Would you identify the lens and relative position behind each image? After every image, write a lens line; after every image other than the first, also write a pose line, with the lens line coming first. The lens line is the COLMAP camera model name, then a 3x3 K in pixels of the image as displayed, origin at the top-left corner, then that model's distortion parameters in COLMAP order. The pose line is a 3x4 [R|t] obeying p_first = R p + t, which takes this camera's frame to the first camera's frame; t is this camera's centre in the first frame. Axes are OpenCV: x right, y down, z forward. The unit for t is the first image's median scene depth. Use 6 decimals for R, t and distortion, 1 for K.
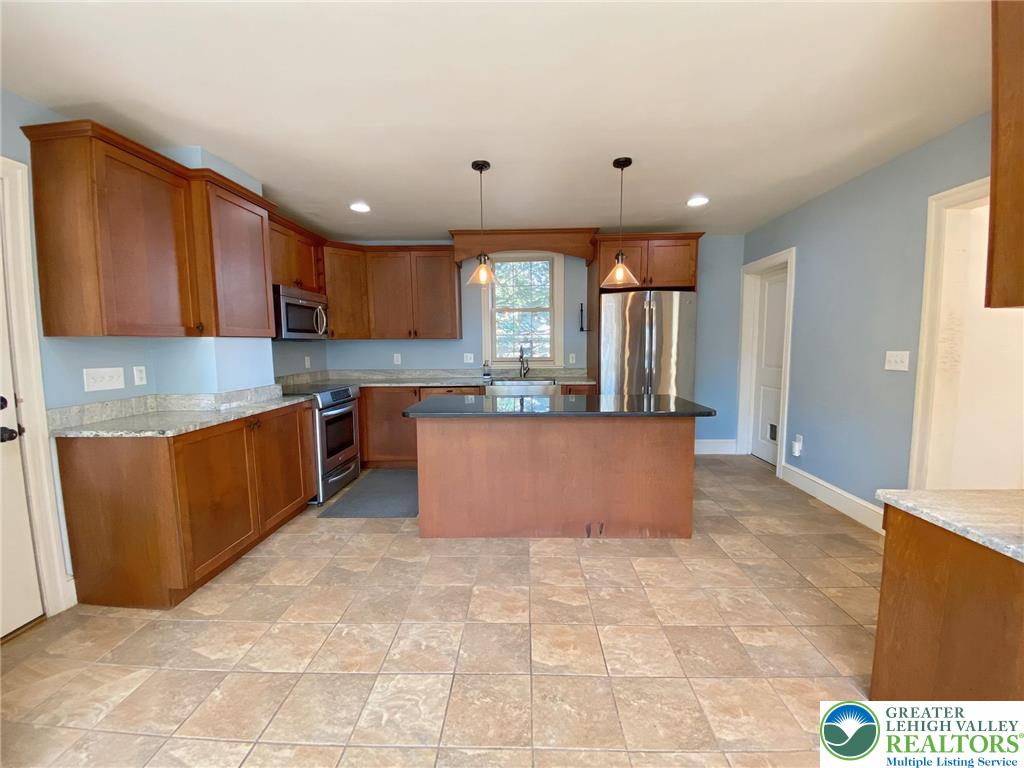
lens RADIAL K [[414.4, 0, 513.5], [0, 414.4, 378.7], [0, 0, 1]] dist [0.008061, -0.011019]
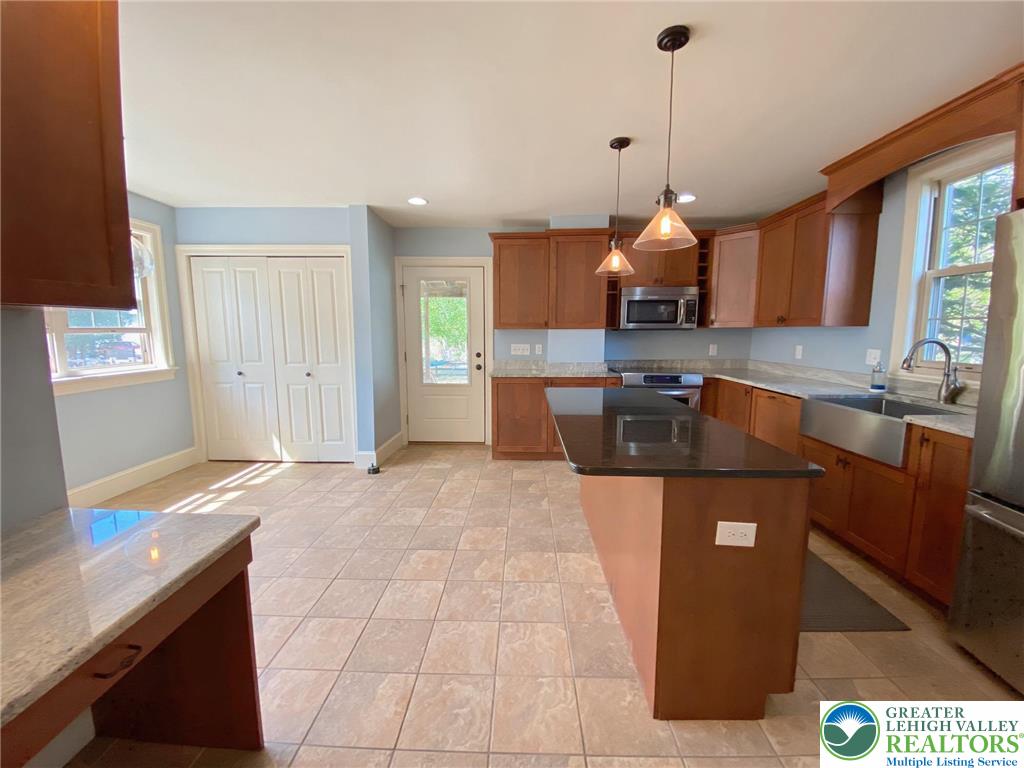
lens RADIAL K [[414.4, 0, 519.7], [0, 414.4, 380.8], [0, 0, 1]] dist [0.008061, -0.011019]
pose [[0.011239, 0.130262, -0.991416, 0.893837], [-0.087149, 0.987833, 0.128803, -0.086941], [0.996132, 0.084953, 0.022454, 0.791255]]
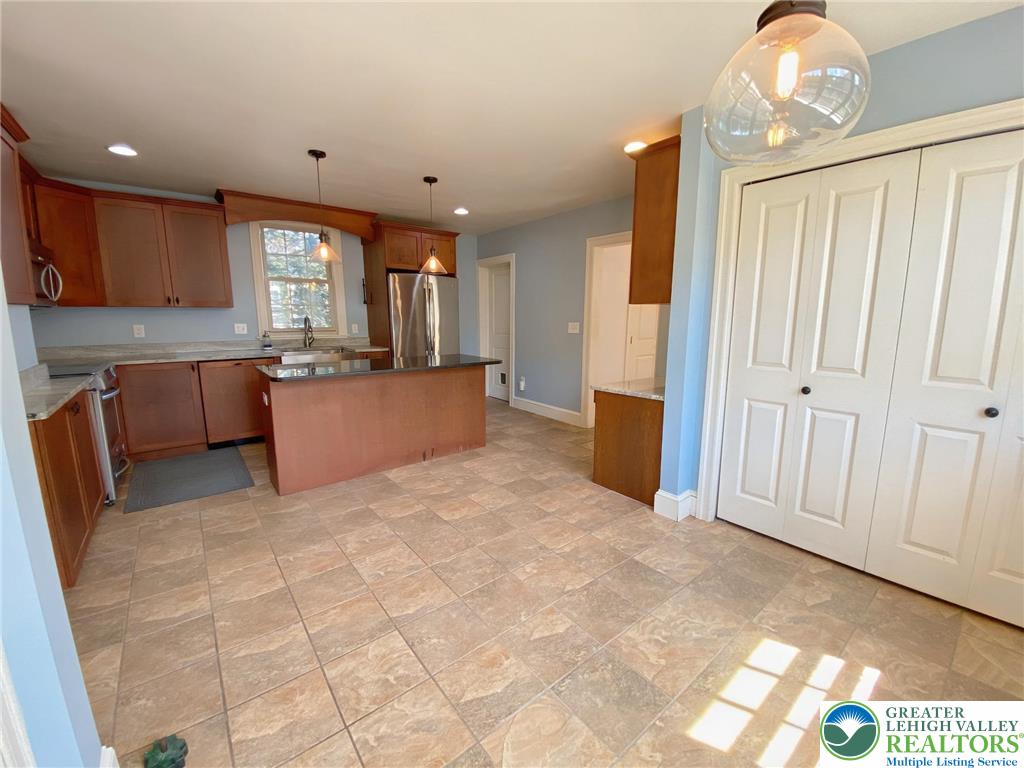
lens RADIAL K [[414.4, 0, 518.6], [0, 414.4, 377.0], [0, 0, 1]] dist [0.008061, -0.011019]
pose [[0.752844, -0.083864, 0.652834, -0.447169], [0.042571, 0.995977, 0.078853, 0.017997], [-0.656820, -0.031572, 0.753386, -0.212113]]
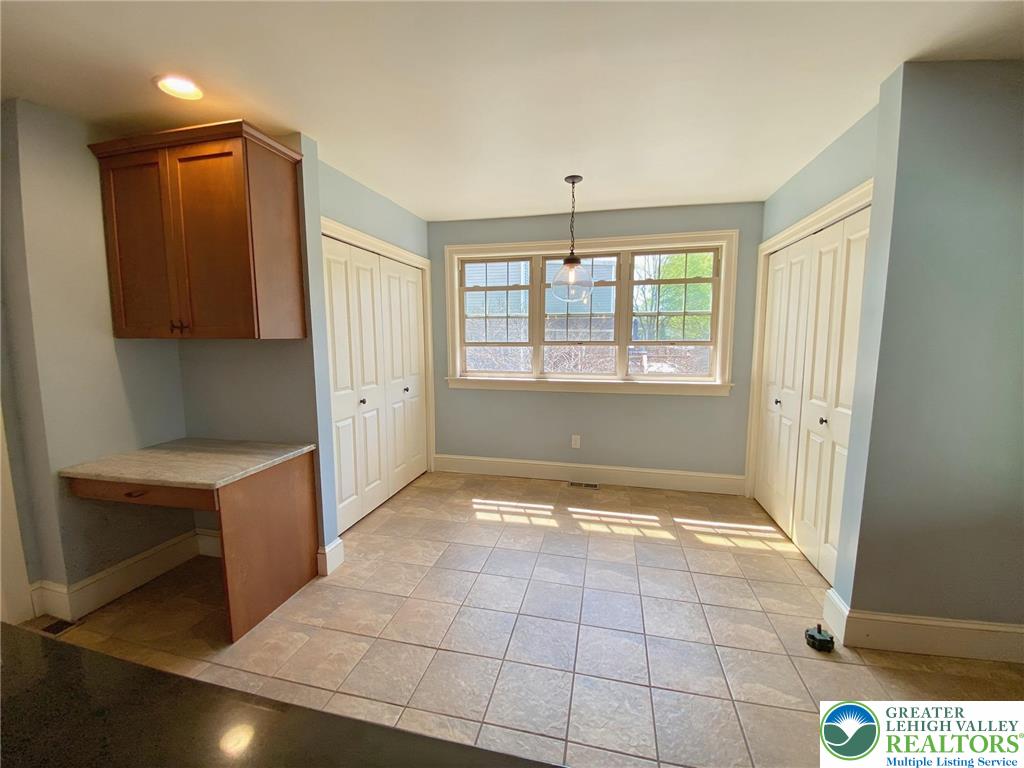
lens RADIAL K [[414.4, 0, 509.5], [0, 414.4, 383.2], [0, 0, 1]] dist [0.008061, -0.011019]
pose [[-0.979107, -0.005479, 0.203272, -0.118623], [0.034163, 0.980996, 0.190998, -0.118825], [-0.200455, 0.193952, -0.960313, 1.025192]]
